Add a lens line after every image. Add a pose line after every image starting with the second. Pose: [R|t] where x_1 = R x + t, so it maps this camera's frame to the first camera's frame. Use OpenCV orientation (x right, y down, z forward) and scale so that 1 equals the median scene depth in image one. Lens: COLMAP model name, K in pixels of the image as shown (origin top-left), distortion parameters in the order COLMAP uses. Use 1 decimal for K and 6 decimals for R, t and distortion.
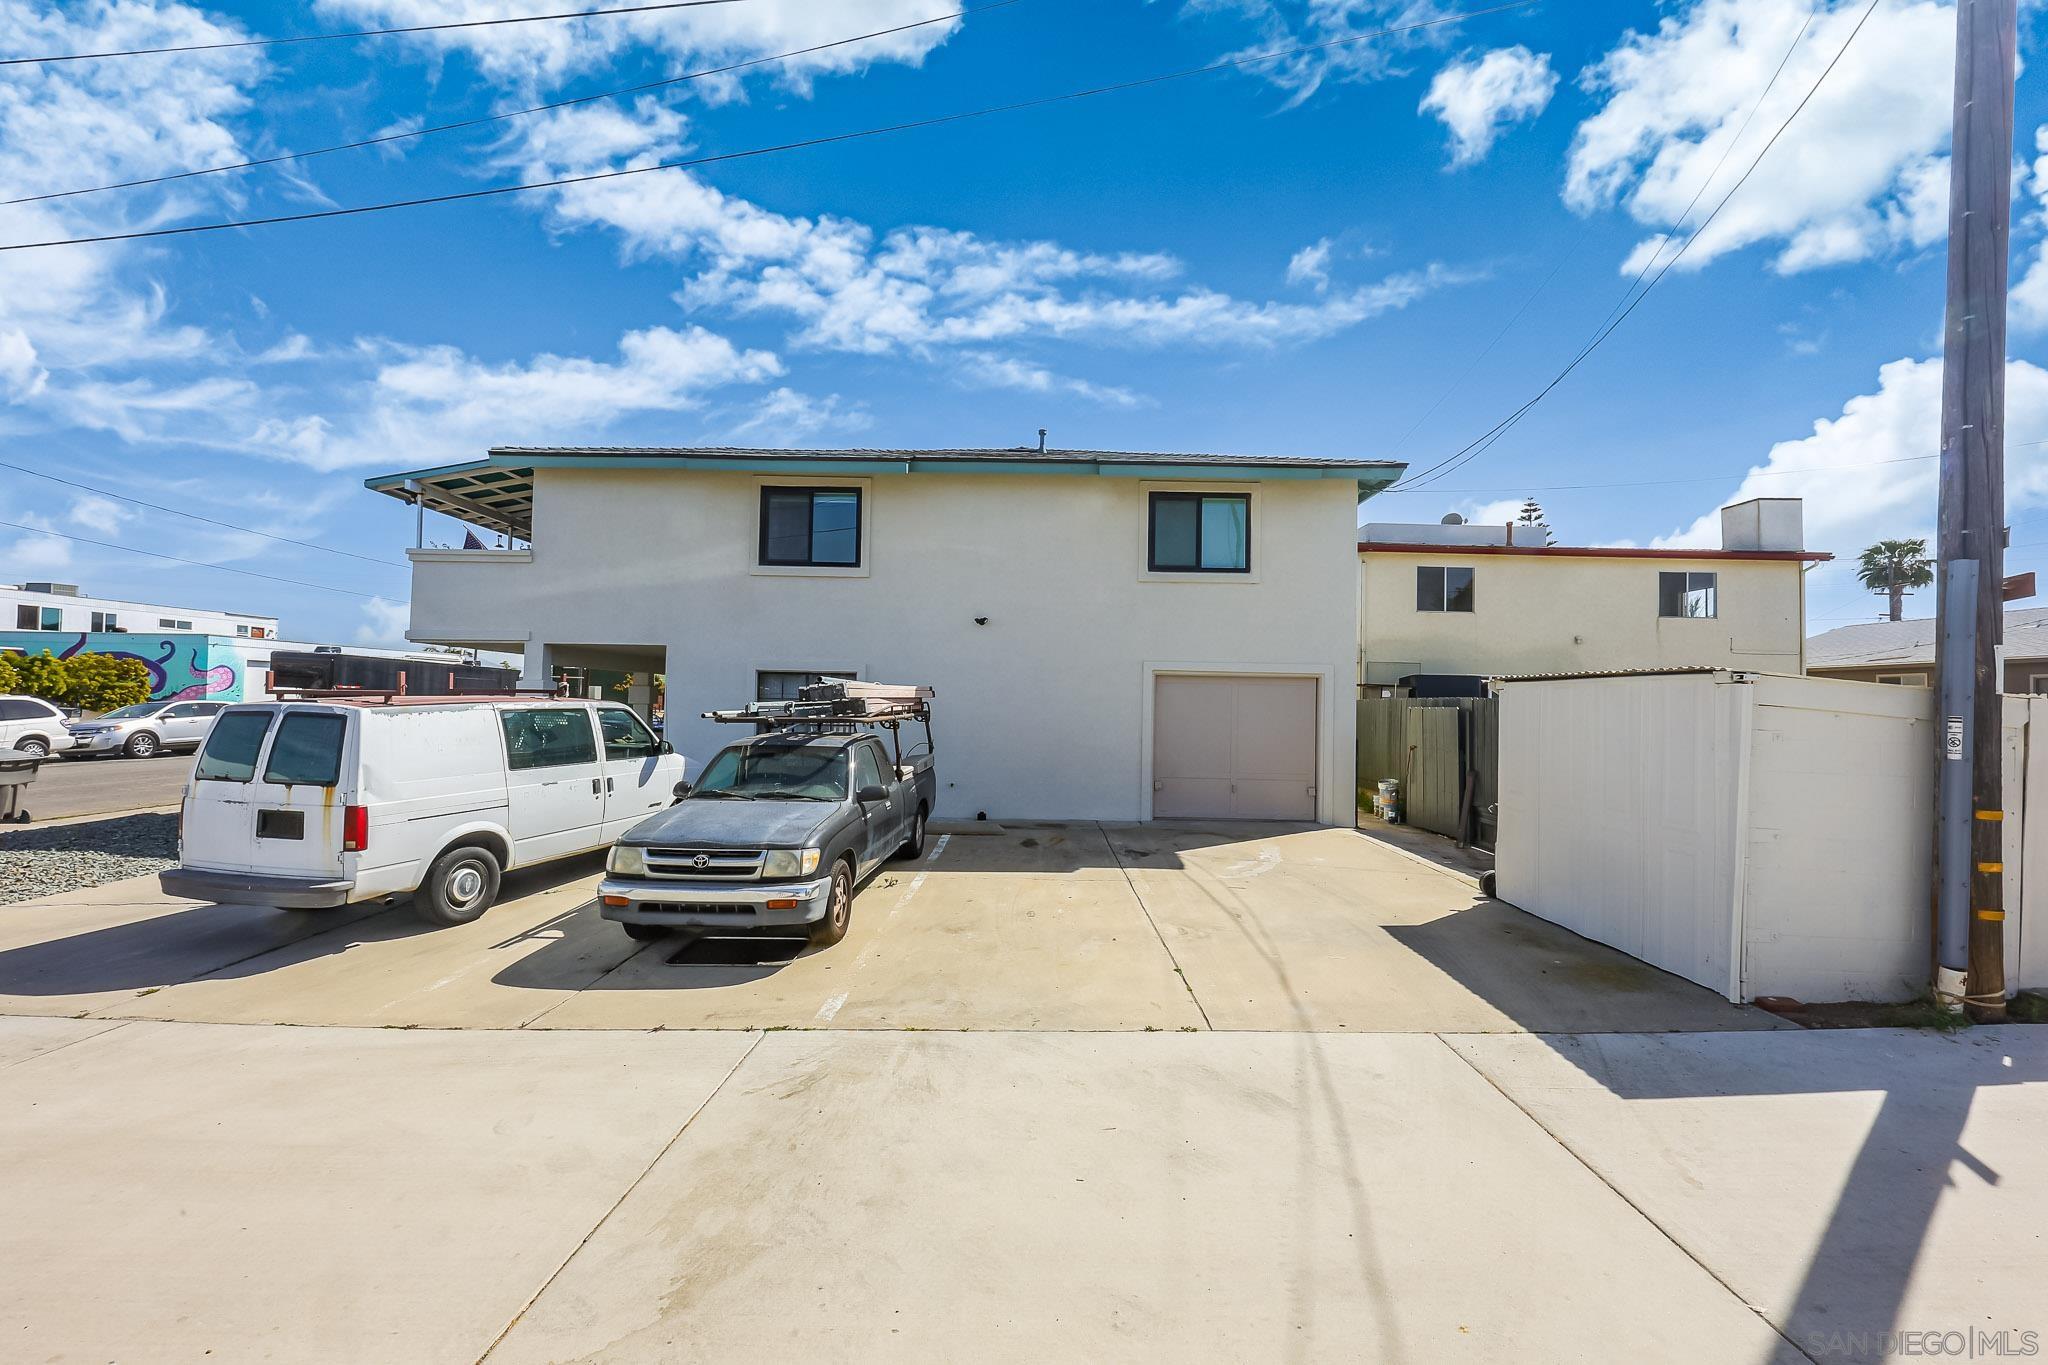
lens RADIAL K [[819.1, 0, 1024.0], [0, 819.1, 682.5], [0, 0, 1]] dist [-0.001561, -0.000167]
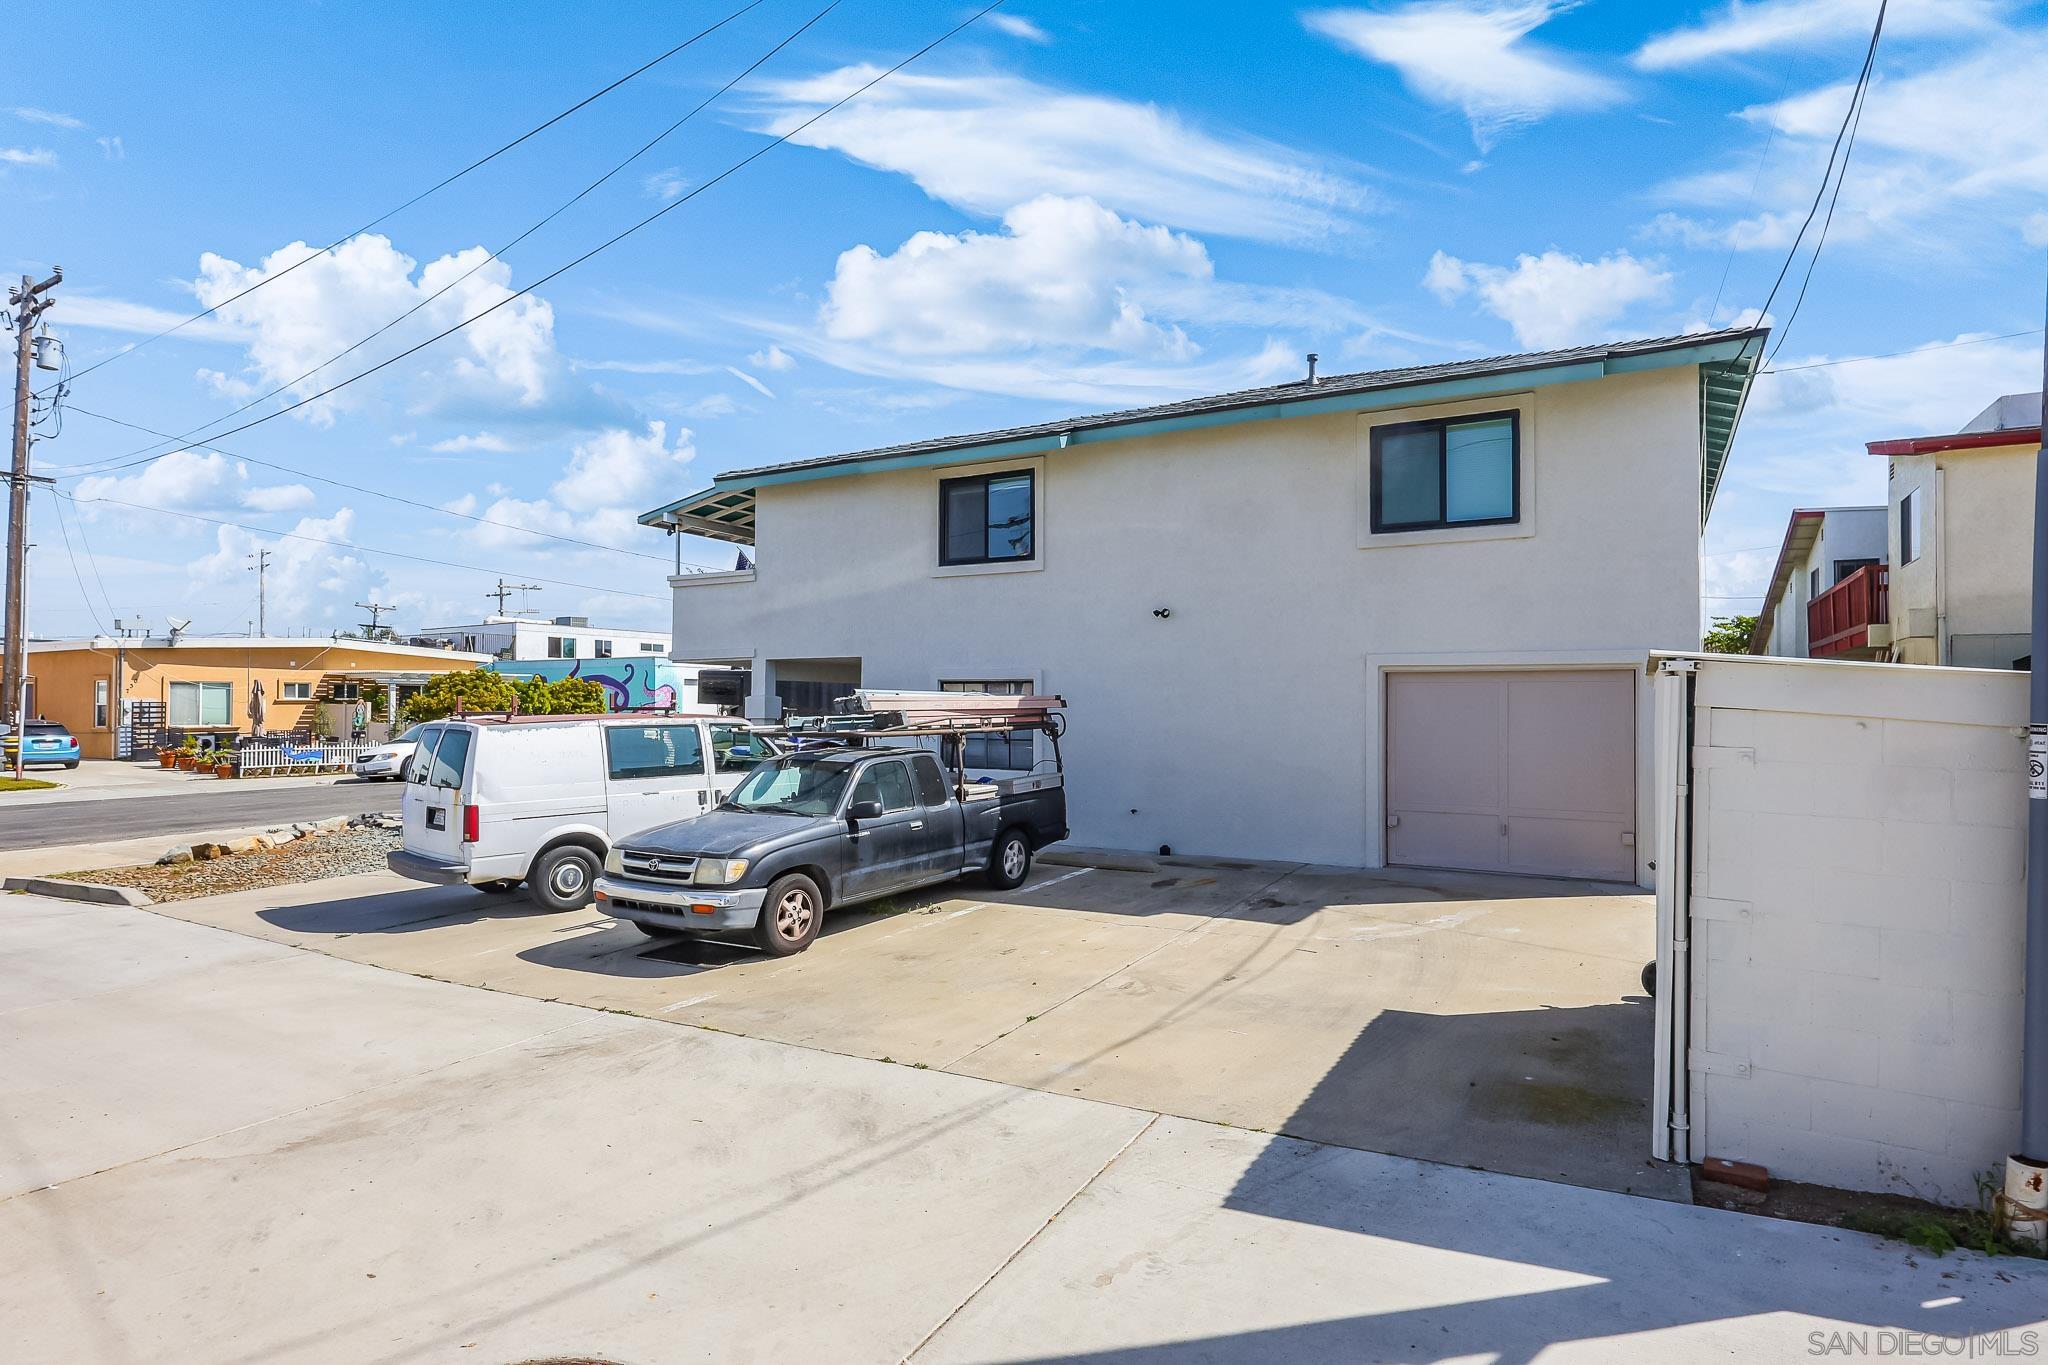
lens RADIAL K [[1055.9, 0, 1024.0], [0, 1055.9, 682.5], [0, 0, 1]] dist [-0.000316, 0.000430]
pose [[0.877610, -0.026295, -0.478653, 0.680149], [0.025176, 0.999645, -0.008756, 0.000852], [0.478713, -0.004366, 0.877961, 0.003669]]
